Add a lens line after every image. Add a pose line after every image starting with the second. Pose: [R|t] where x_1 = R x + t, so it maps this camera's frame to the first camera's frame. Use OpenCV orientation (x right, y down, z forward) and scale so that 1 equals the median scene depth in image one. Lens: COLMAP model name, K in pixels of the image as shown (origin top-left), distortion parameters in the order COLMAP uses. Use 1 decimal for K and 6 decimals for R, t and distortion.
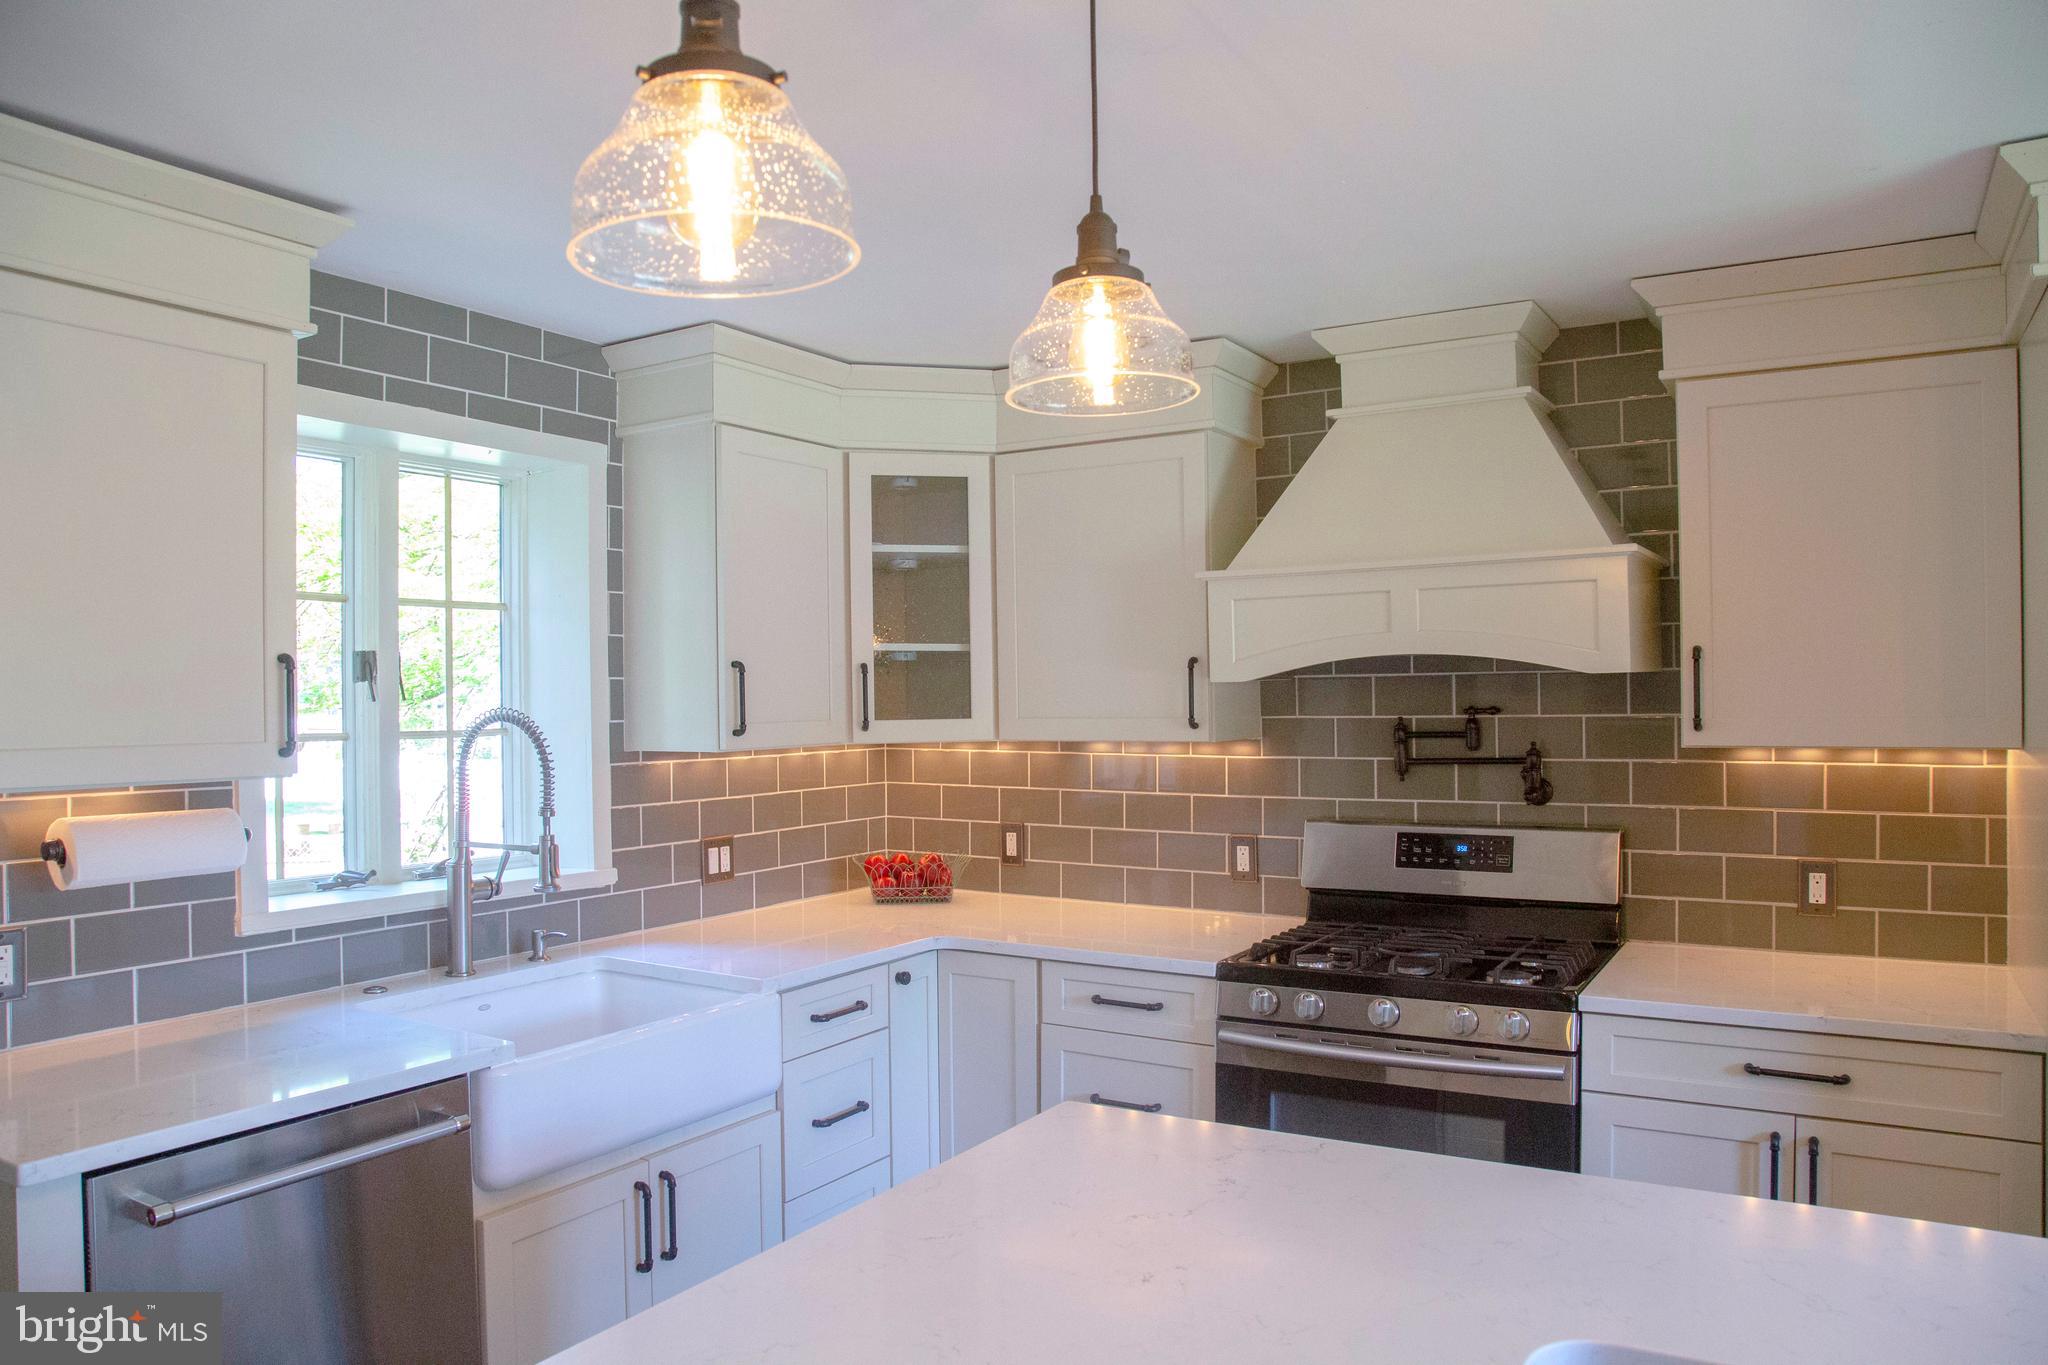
lens RADIAL K [[1393.8, 0, 1022.7], [0, 1393.8, 693.3], [0, 0, 1]] dist [-0.097367, 0.035552]
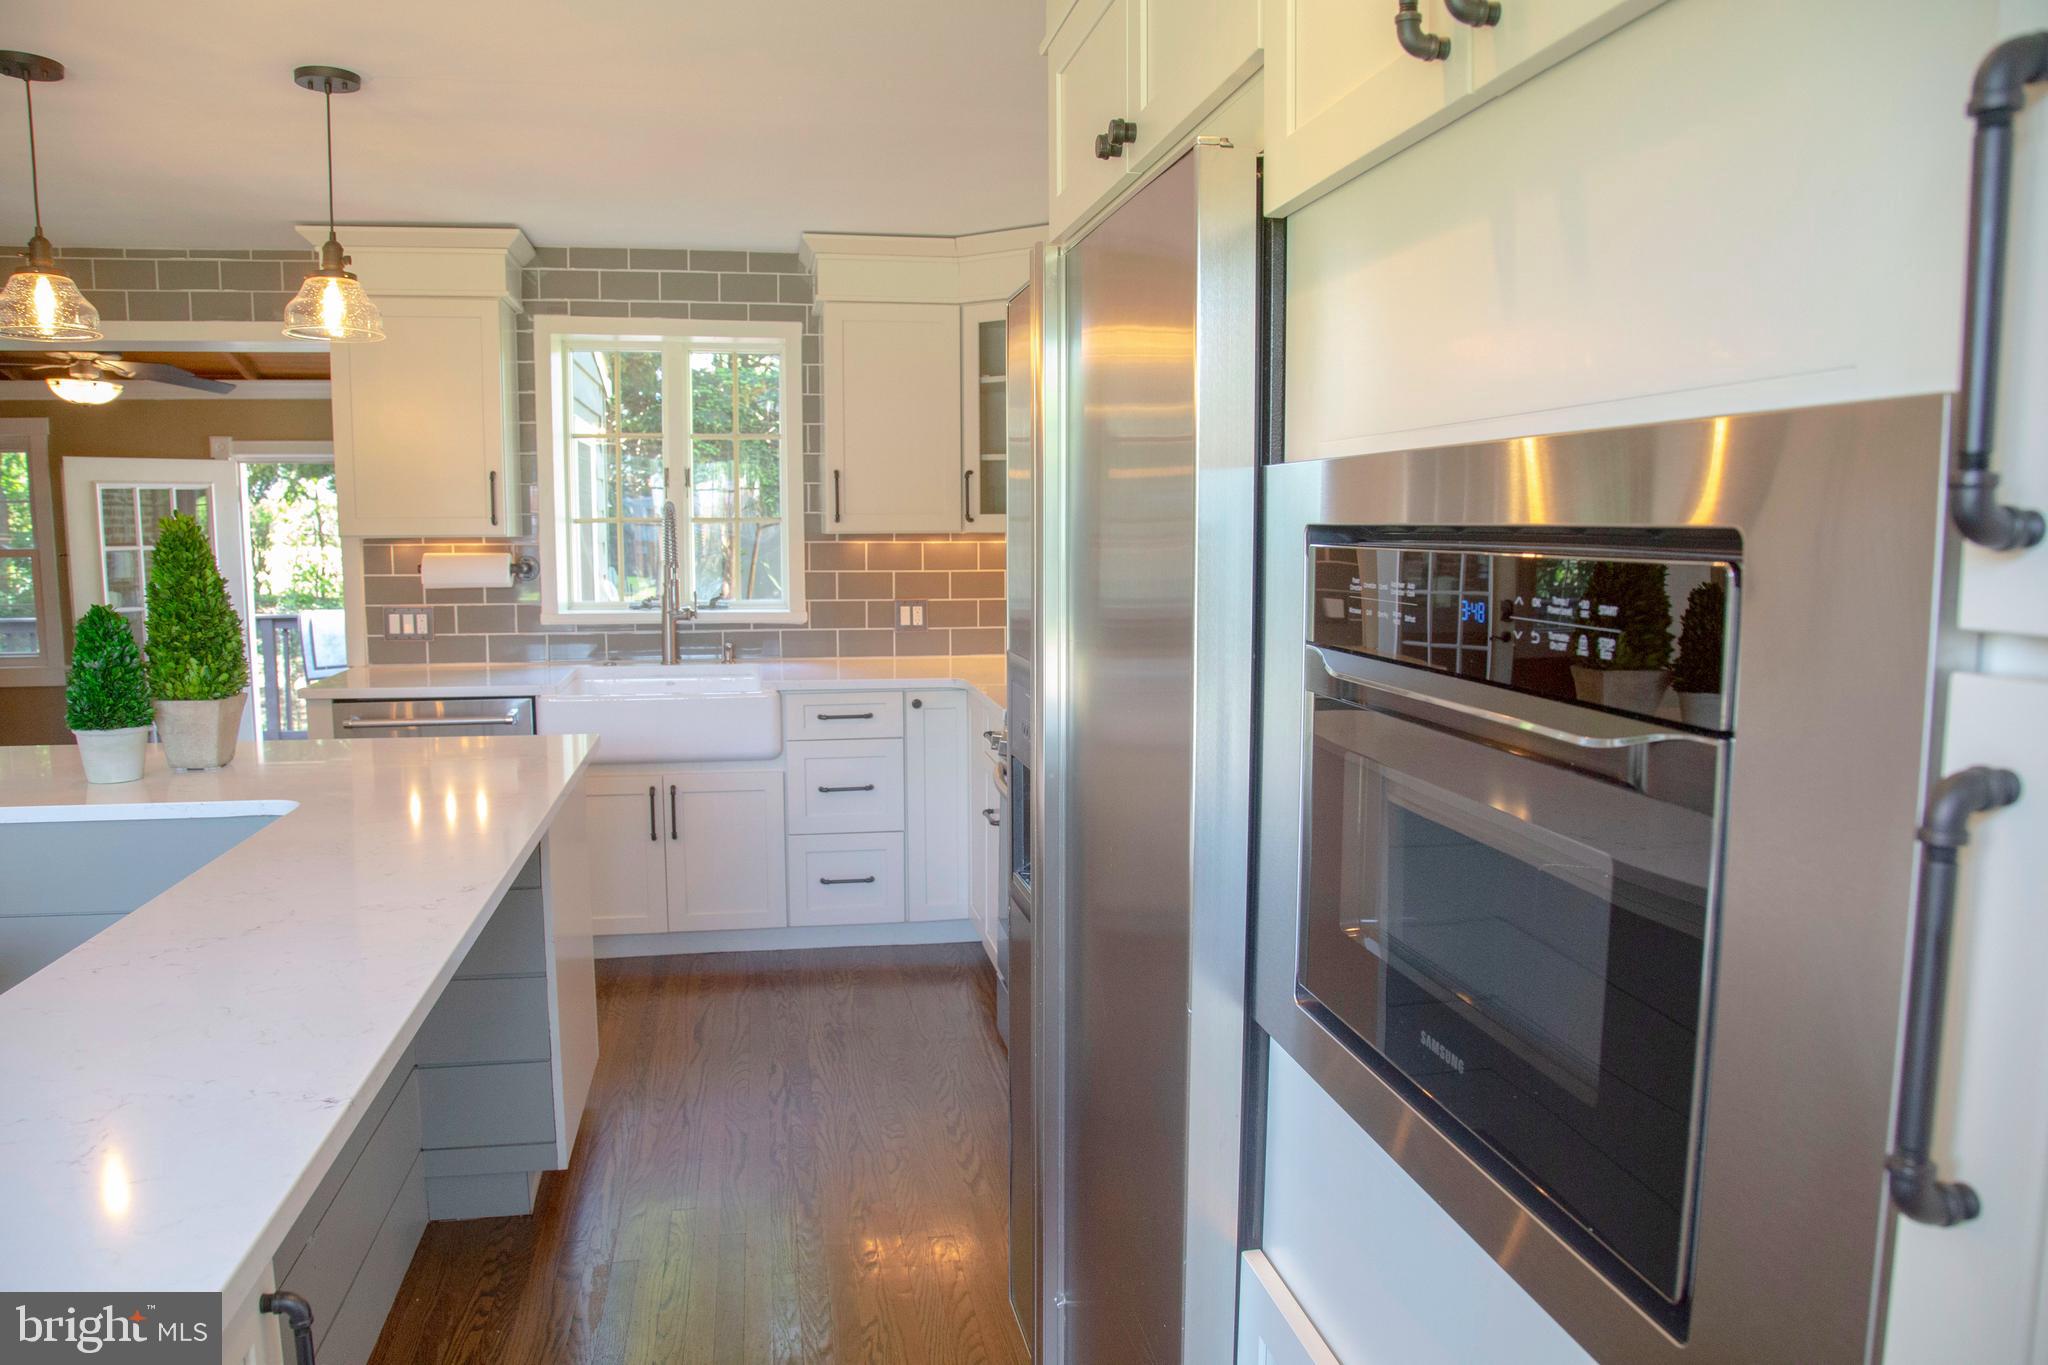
lens RADIAL K [[1393.8, 0, 1021.5], [0, 1393.8, 676.7], [0, 0, 1]] dist [-0.097367, 0.035552]
pose [[0.666632, 0.094773, -0.739337, 0.961739], [-0.006921, 0.992628, 0.121001, 0.013246], [0.745355, -0.075546, 0.662374, 0.173556]]
